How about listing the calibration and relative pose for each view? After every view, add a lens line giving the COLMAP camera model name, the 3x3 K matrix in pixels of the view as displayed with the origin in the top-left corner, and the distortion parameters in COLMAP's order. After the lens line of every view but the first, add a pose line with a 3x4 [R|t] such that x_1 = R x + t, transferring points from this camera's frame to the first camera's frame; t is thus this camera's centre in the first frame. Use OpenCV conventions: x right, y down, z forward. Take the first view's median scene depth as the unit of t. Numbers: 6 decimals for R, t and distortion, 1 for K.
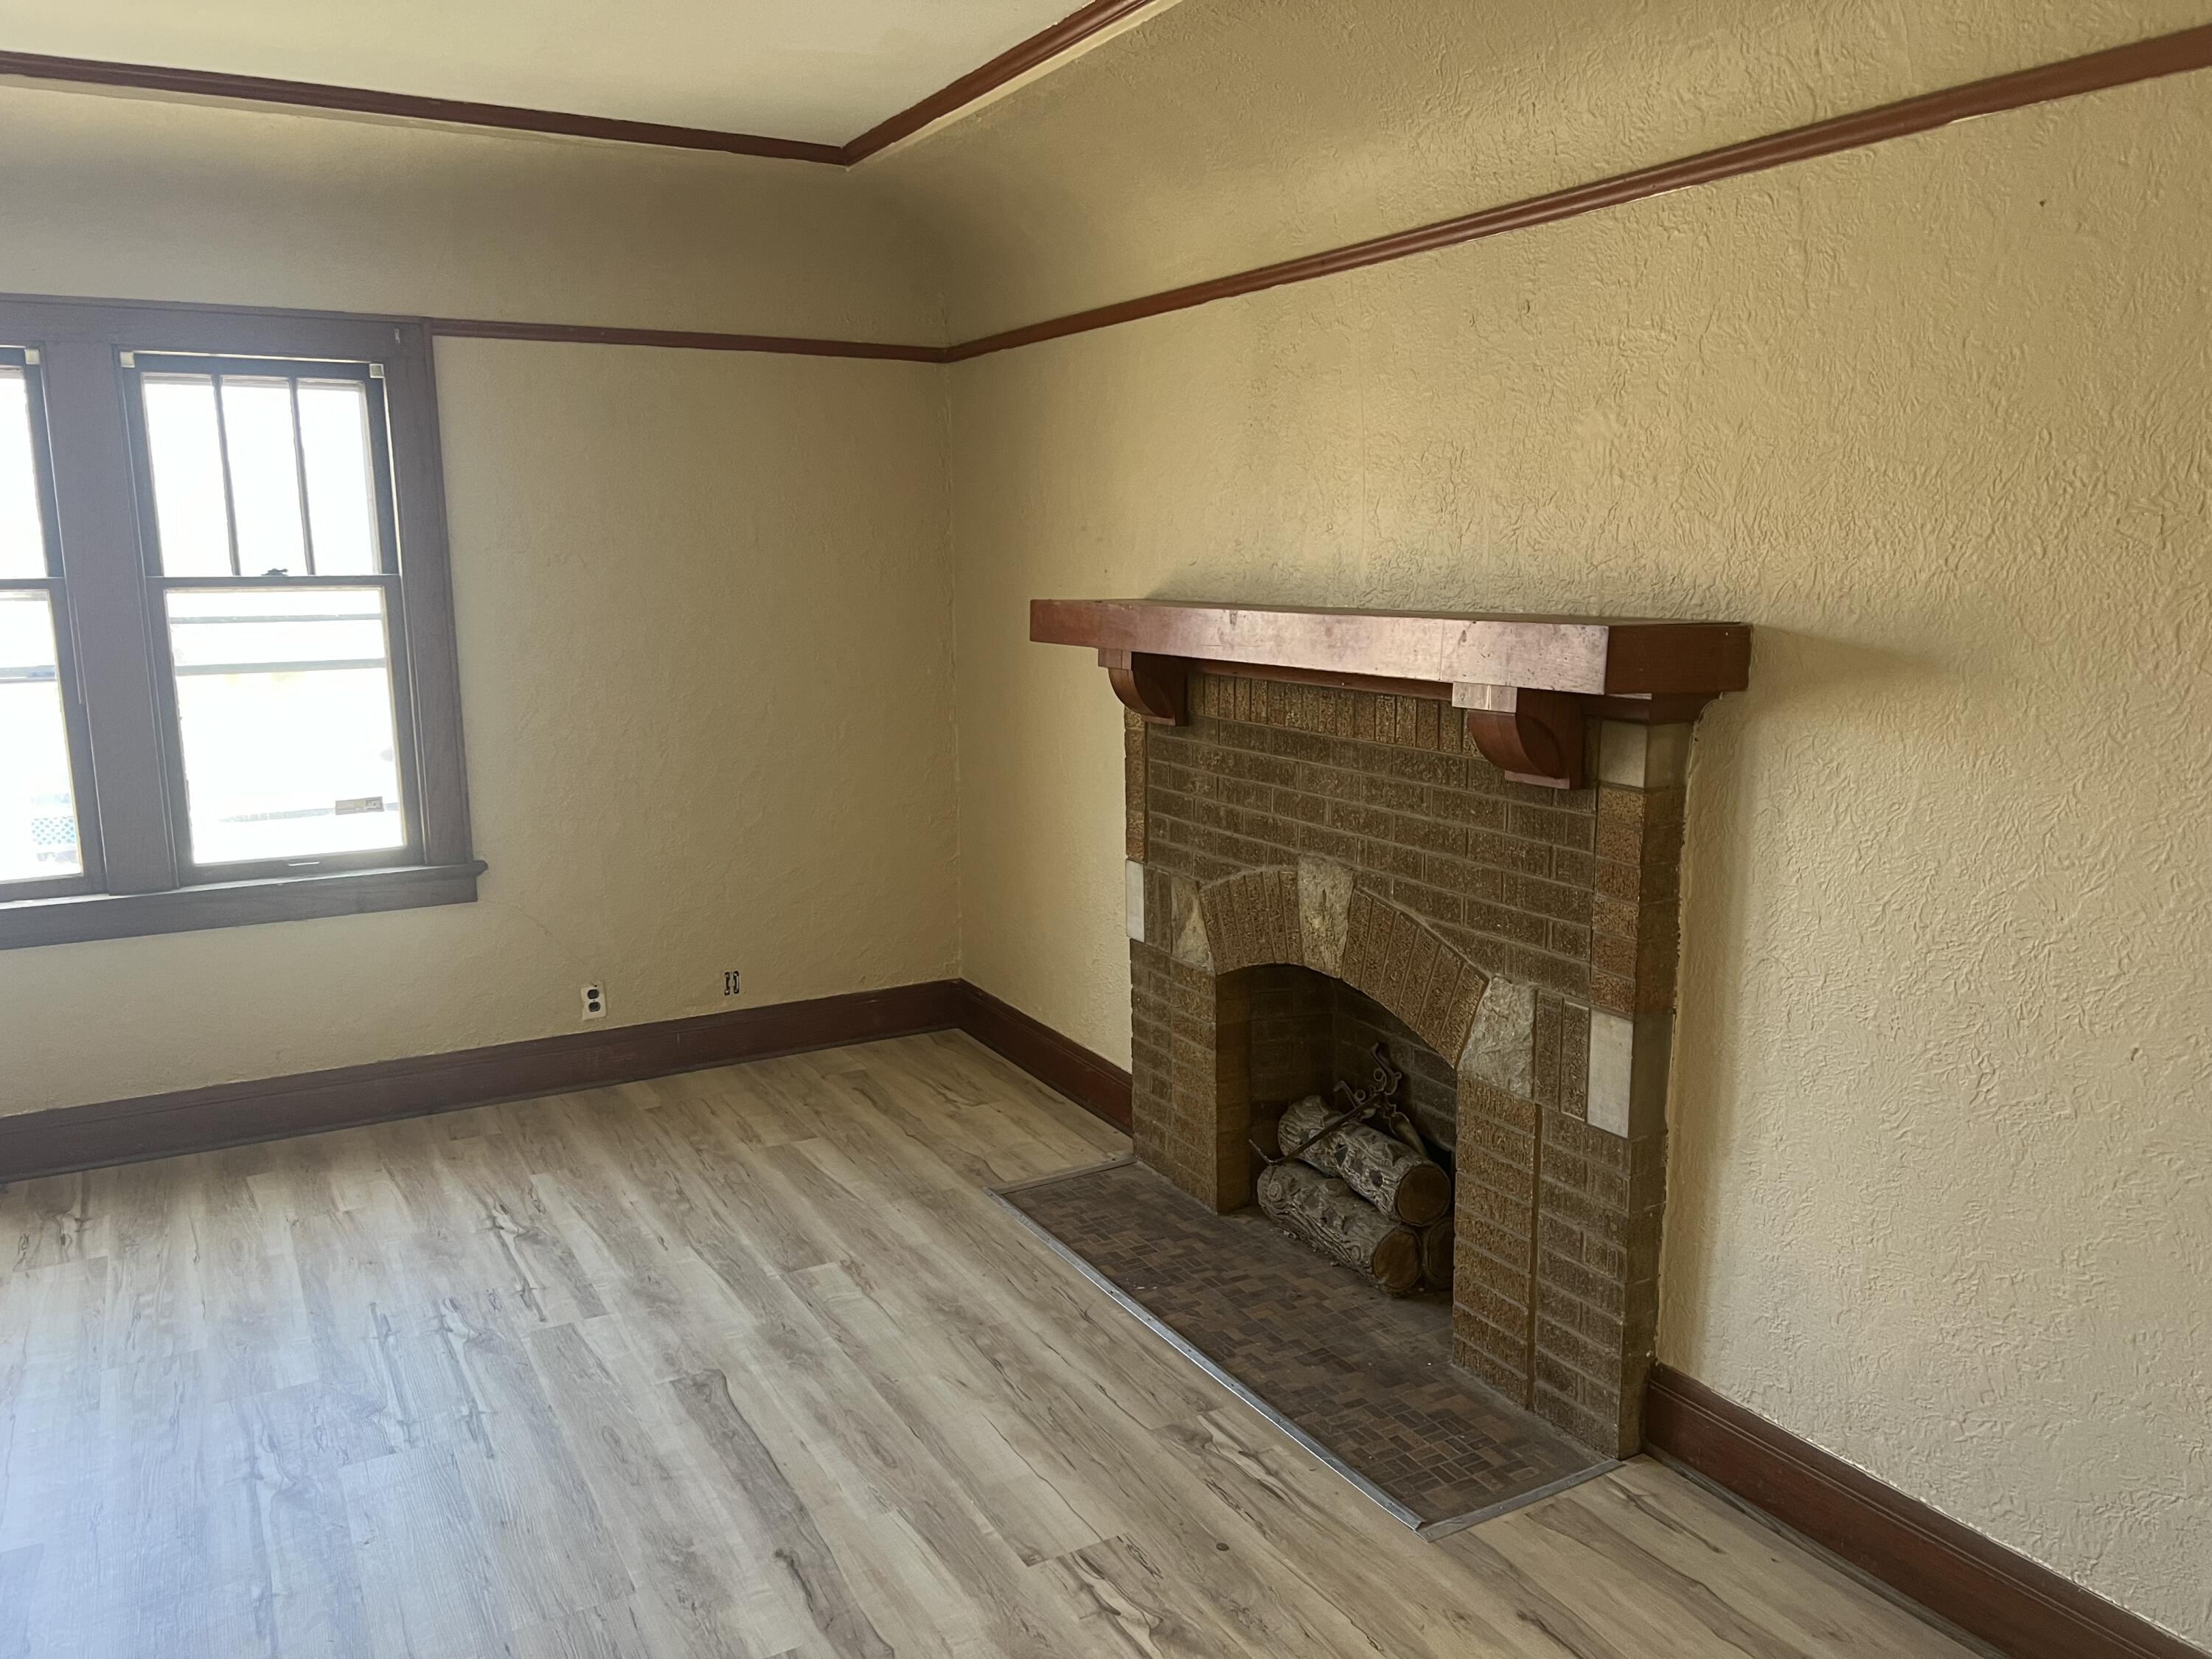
lens RADIAL K [[1637.4, 0, 1115.2], [0, 1637.4, 838.3], [0, 0, 1]] dist [0.054838, -0.065015]
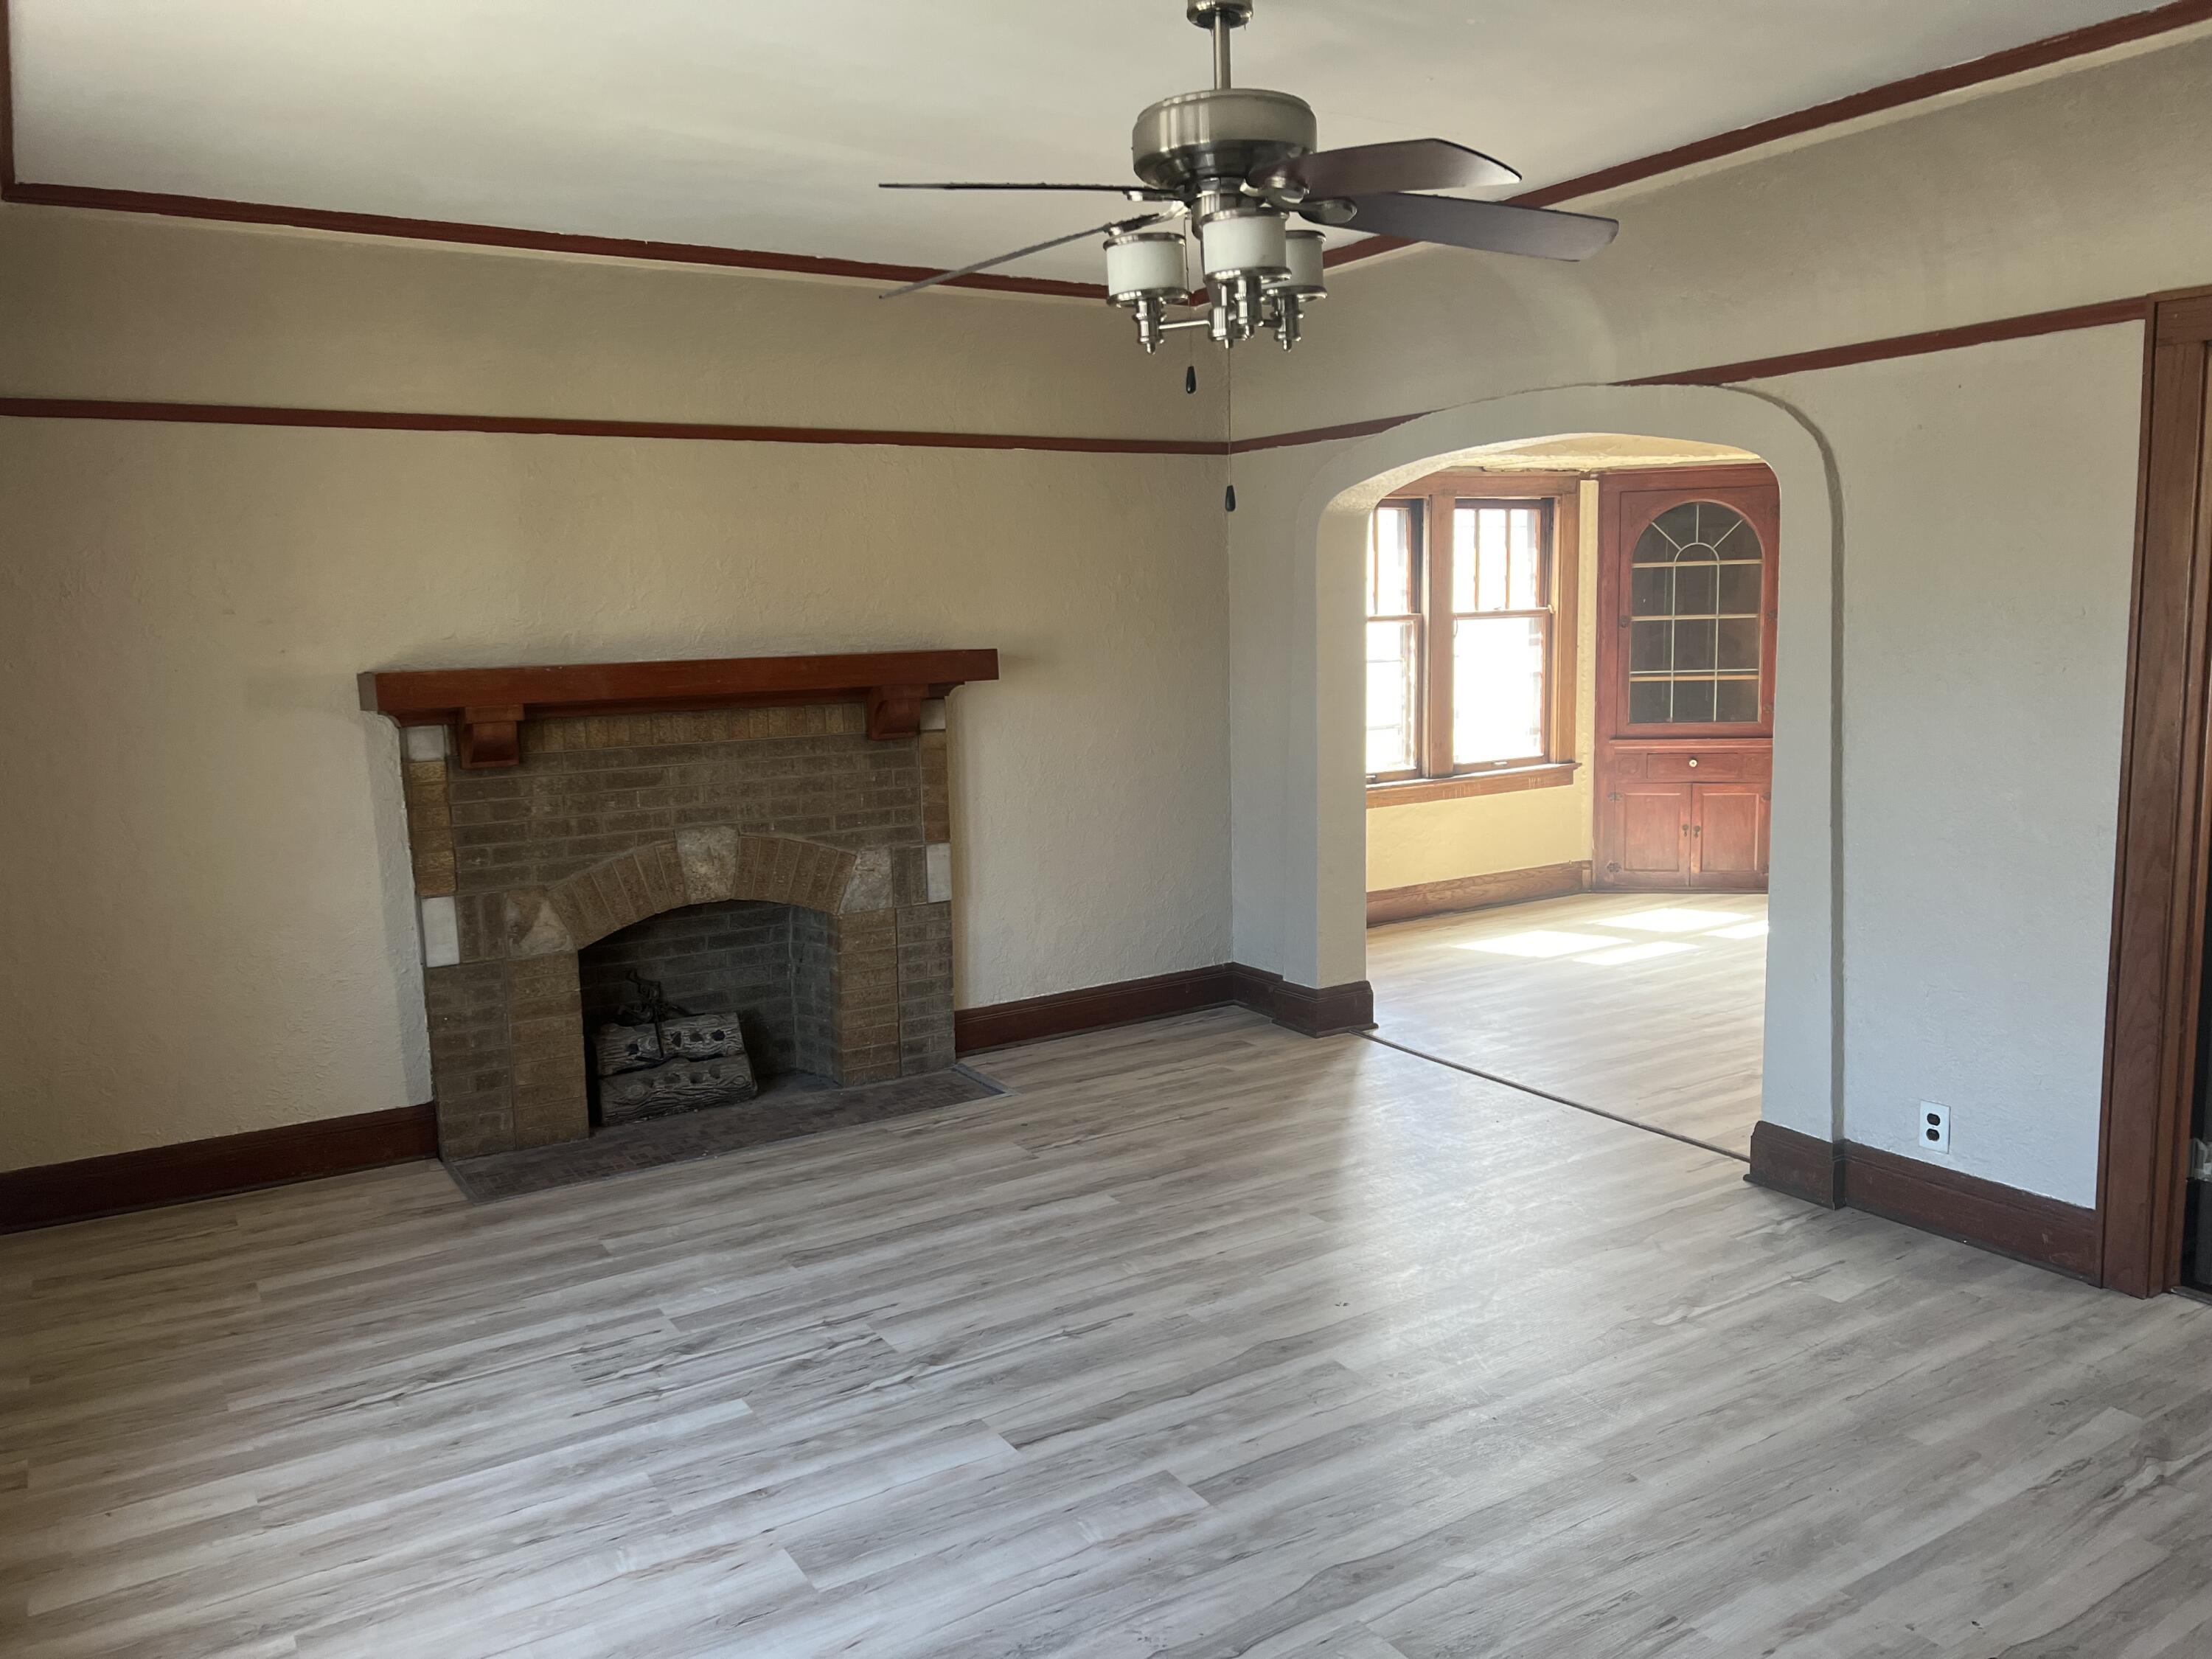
lens RADIAL K [[1637.4, 0, 1093.8], [0, 1637.4, 851.6], [0, 0, 1]] dist [0.054838, -0.065015]
pose [[-0.030492, -0.142664, 0.989301, -1.317196], [0.201403, 0.968584, 0.145884, -0.107003], [-0.979034, 0.203696, -0.000801, 0.628632]]
